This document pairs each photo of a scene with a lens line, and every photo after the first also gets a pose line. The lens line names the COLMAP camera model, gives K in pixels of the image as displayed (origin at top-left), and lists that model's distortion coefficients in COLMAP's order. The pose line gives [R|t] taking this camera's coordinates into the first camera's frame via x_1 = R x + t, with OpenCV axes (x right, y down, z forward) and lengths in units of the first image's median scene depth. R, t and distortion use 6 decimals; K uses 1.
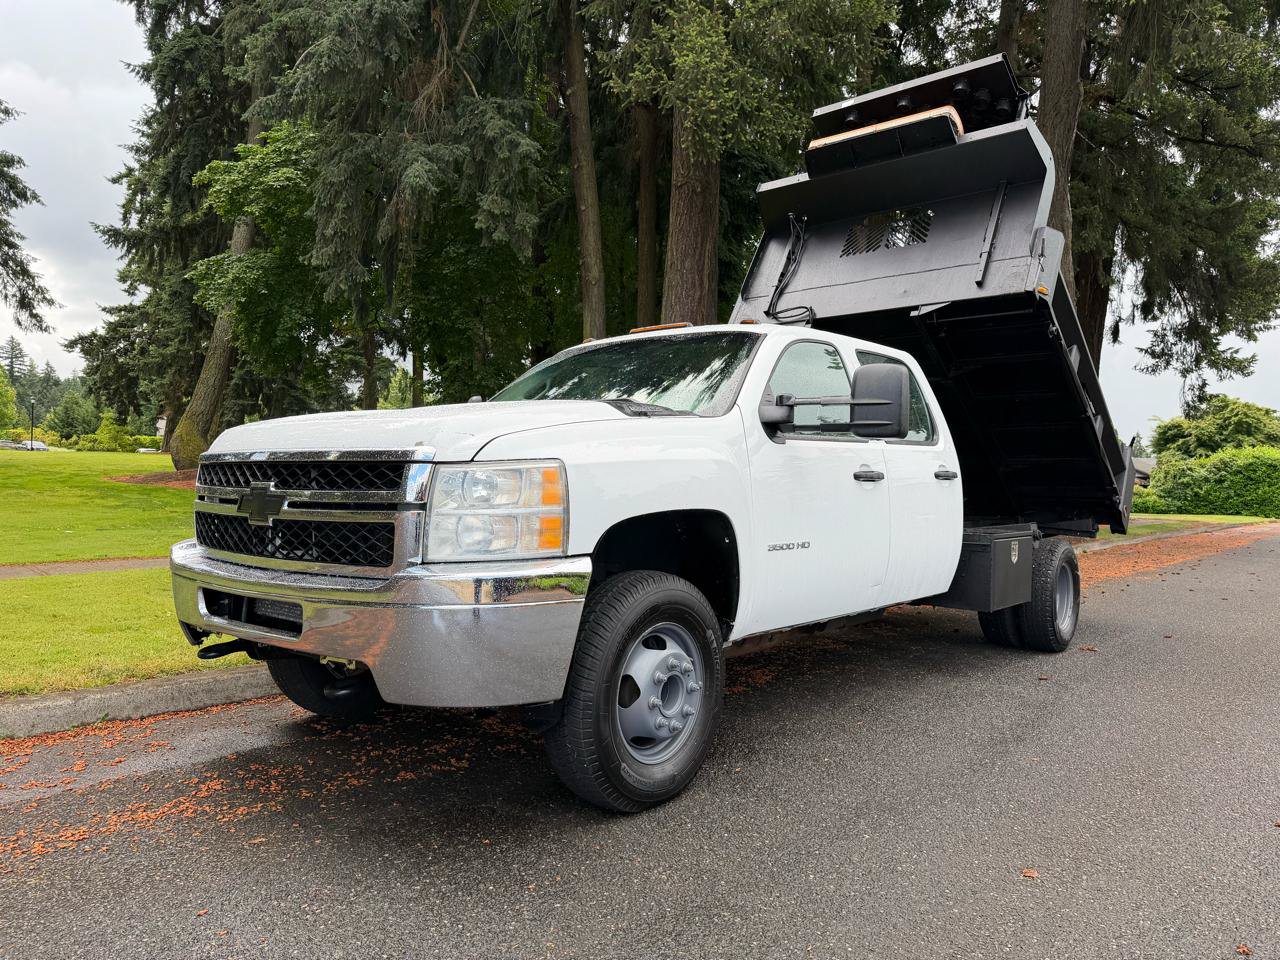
lens RADIAL K [[888.3, 0, 640.0], [0, 888.3, 480.0], [0, 0, 1]] dist [0.039275, -0.053021]
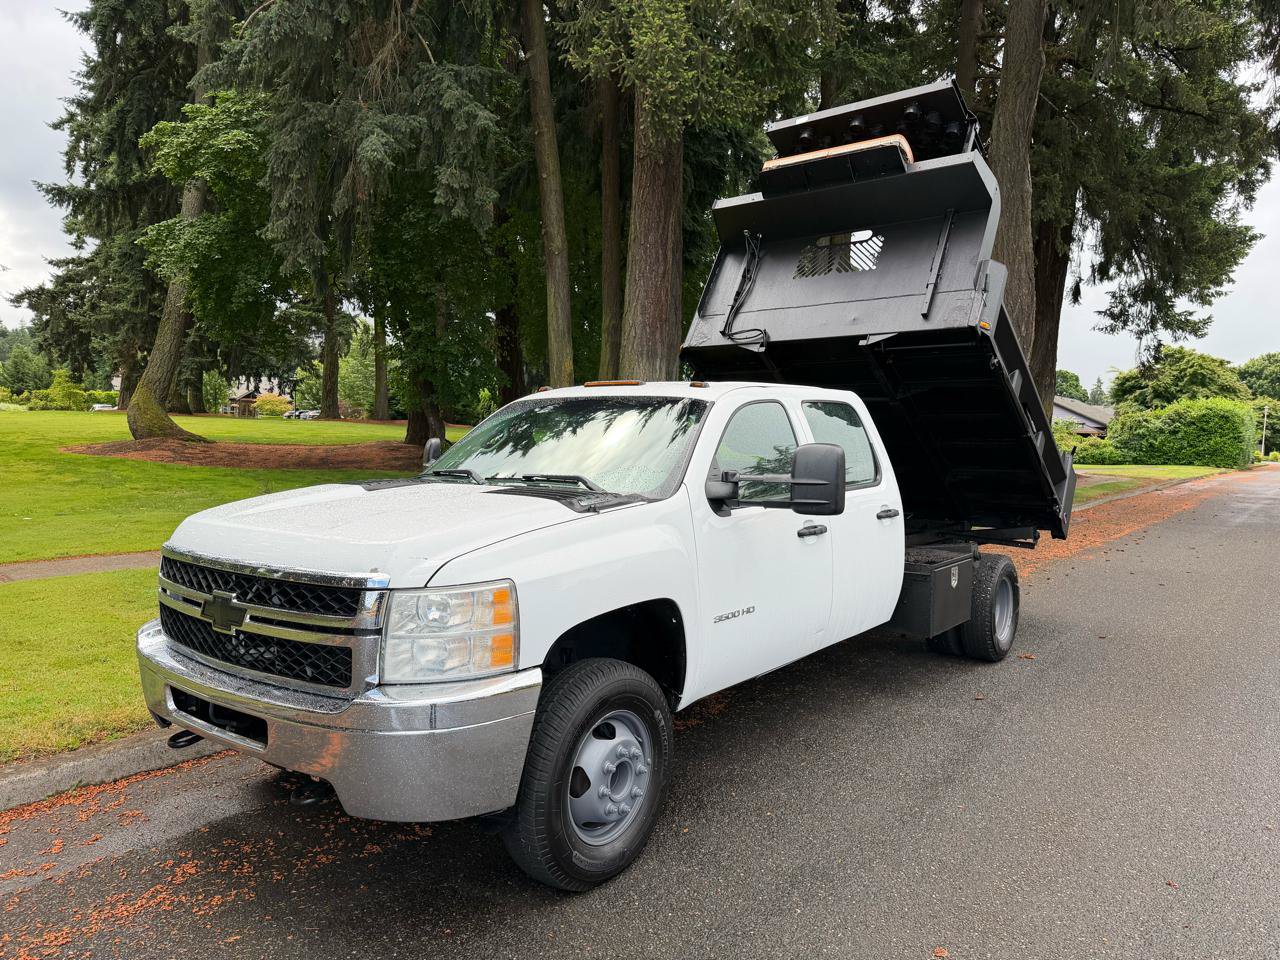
lens RADIAL K [[890.3, 0, 644.1], [0, 890.3, 483.1], [0, 0, 1]] dist [0.024886, -0.033425]
pose [[0.999186, -0.011982, 0.038514, 0.004606], [0.009659, 0.998154, 0.059955, -0.030612], [-0.039162, -0.059534, 0.997458, -0.008435]]
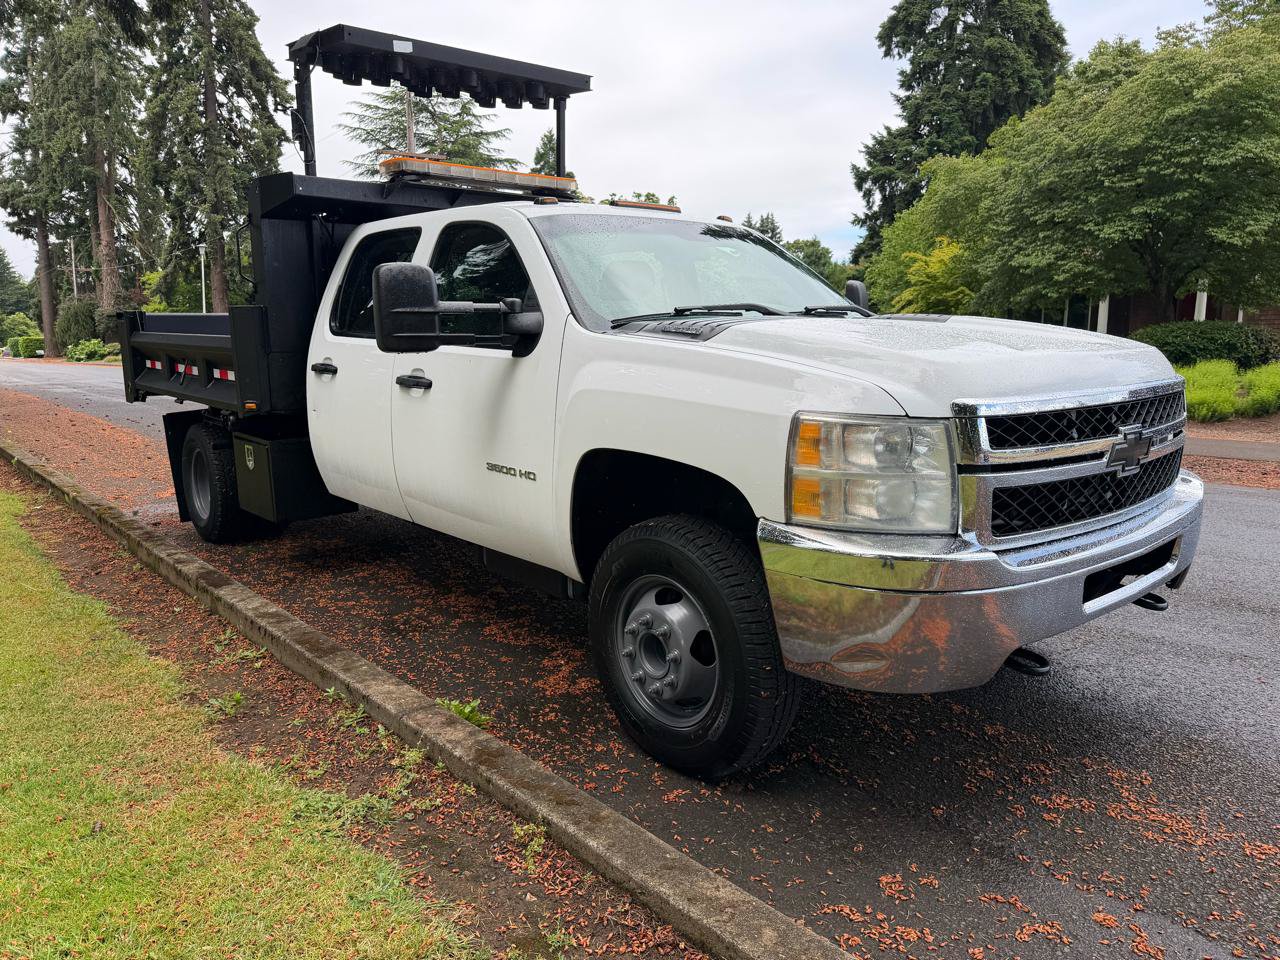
lens RADIAL K [[888.3, 0, 640.0], [0, 888.3, 480.0], [0, 0, 1]] dist [0.039275, -0.053021]
pose [[0.172561, -0.187648, 0.966960, -0.229914], [0.006994, 0.981895, 0.189298, -0.019051], [-0.984974, -0.025902, 0.170750, 0.223148]]
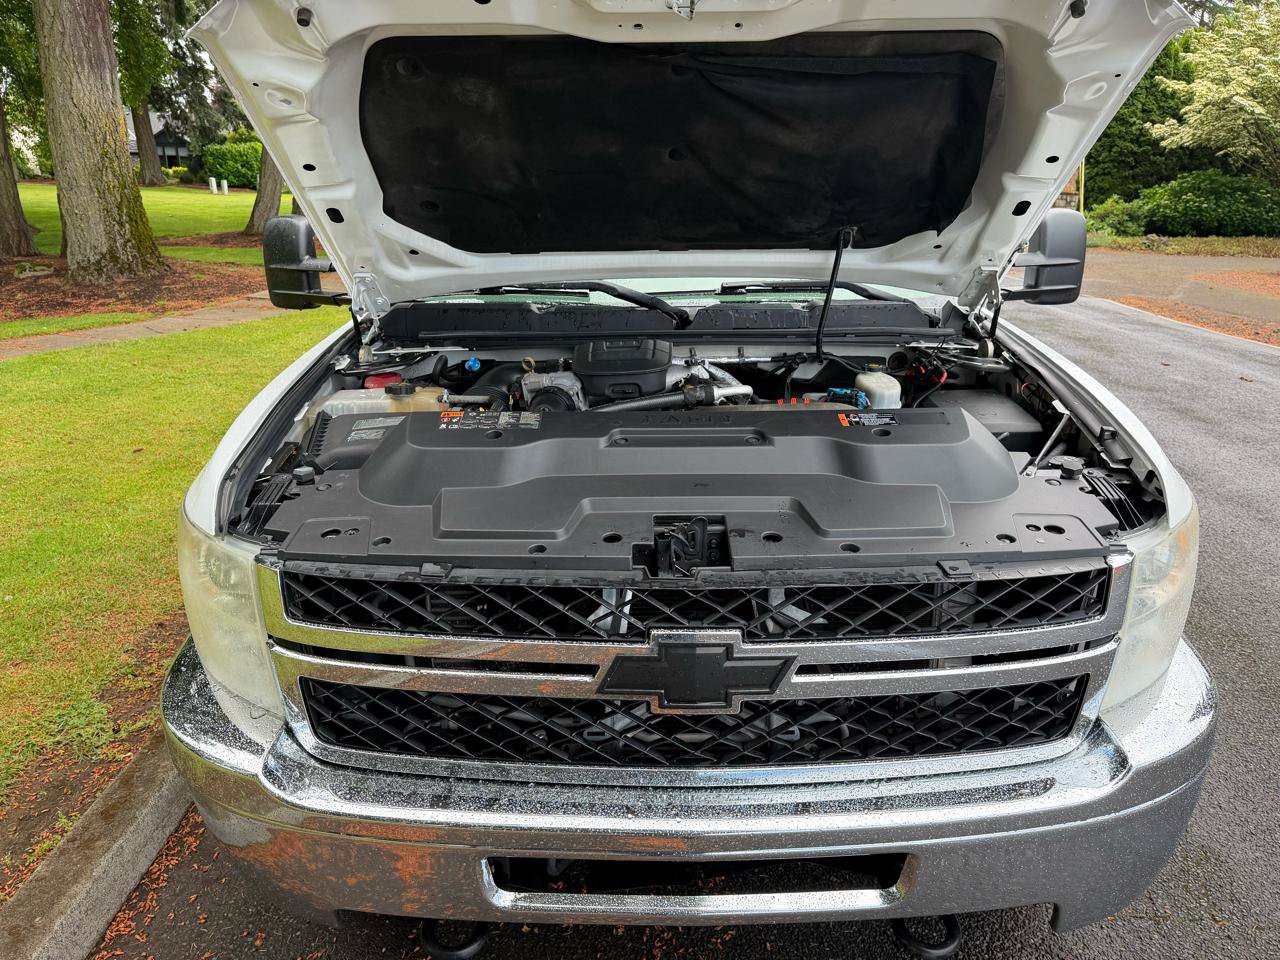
lens RADIAL K [[898.7, 0, 641.3], [0, 898.7, 484.3], [0, 0, 1]] dist [0.001385, -0.005660]
pose [[0.771796, -0.230823, 0.592496, -0.118486], [0.016587, 0.938779, 0.344120, -0.038044], [-0.635653, -0.255763, 0.728375, 0.119152]]
